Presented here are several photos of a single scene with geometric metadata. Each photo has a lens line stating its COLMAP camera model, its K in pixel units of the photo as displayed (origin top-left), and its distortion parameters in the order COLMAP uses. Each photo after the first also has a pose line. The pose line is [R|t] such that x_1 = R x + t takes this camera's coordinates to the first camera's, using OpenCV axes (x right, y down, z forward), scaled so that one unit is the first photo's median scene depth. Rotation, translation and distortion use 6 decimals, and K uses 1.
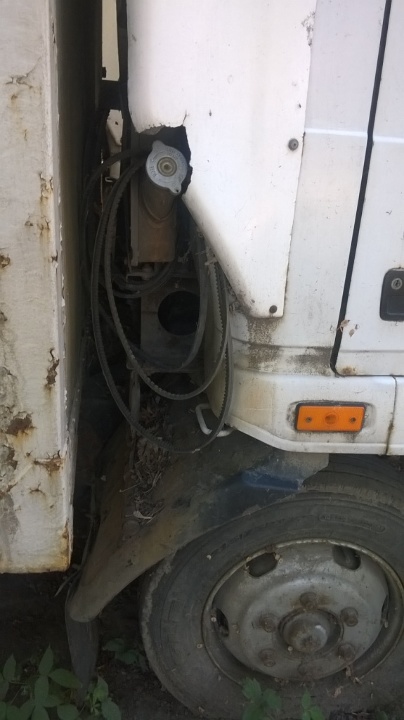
lens RADIAL K [[581.7, 0, 202.0], [0, 581.7, 360.0], [0, 0, 1]] dist [0.053972, 0.000602]
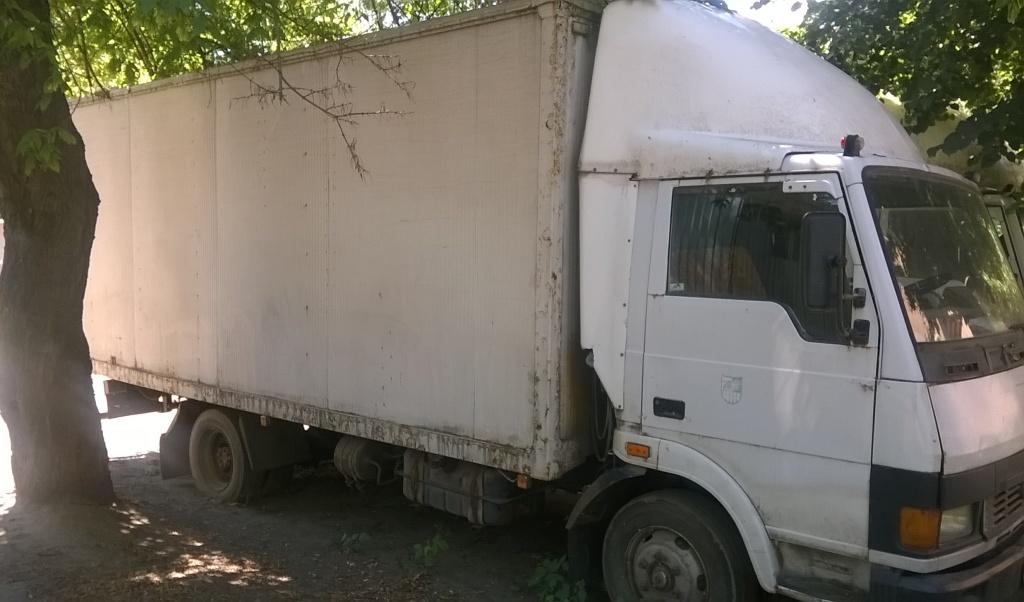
lens RADIAL K [[895.4, 0, 512.0], [0, 895.4, 301.0], [0, 0, 1]] dist [0.004199, 0.001155]
pose [[0.680819, 0.002198, -0.732449, 2.858120], [-0.254321, 0.938489, -0.233578, 0.566982], [0.686882, 0.345302, 0.639500, -2.289130]]
